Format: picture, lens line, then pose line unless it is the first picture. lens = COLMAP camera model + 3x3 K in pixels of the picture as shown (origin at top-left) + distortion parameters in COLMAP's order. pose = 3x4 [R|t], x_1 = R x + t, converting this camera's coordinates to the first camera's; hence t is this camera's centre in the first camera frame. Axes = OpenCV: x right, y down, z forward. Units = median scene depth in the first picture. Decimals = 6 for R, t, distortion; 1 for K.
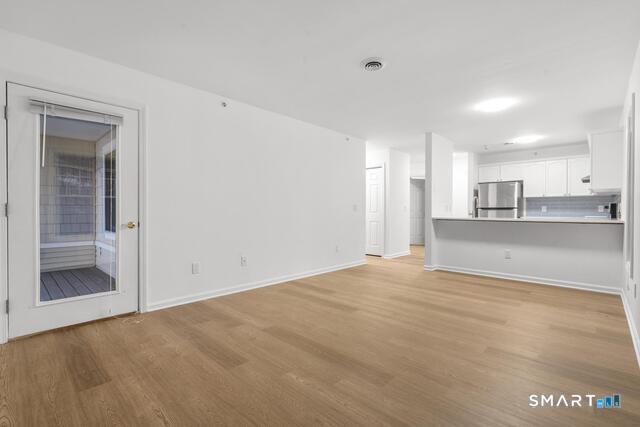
lens RADIAL K [[294.9, 0, 320.0], [0, 294.9, 213.5], [0, 0, 1]] dist [0.001156, 0.000569]
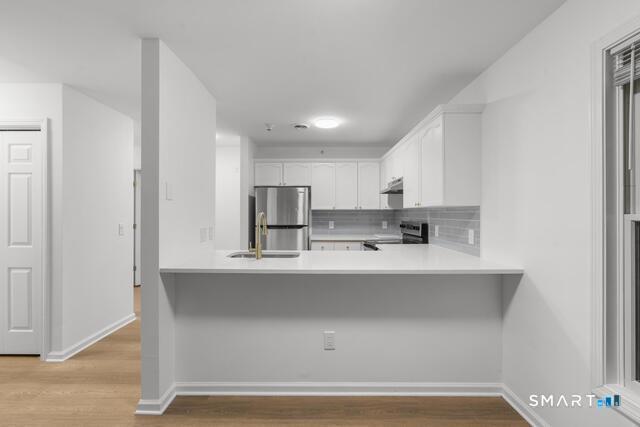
lens RADIAL K [[294.9, 0, 320.0], [0, 294.9, 213.5], [0, 0, 1]] dist [0.001156, 0.000569]
pose [[0.729446, -0.000753, 0.684038, 0.215687], [0.007717, 0.999945, -0.007129, -0.040919], [-0.683995, 0.010479, 0.729412, 0.467602]]
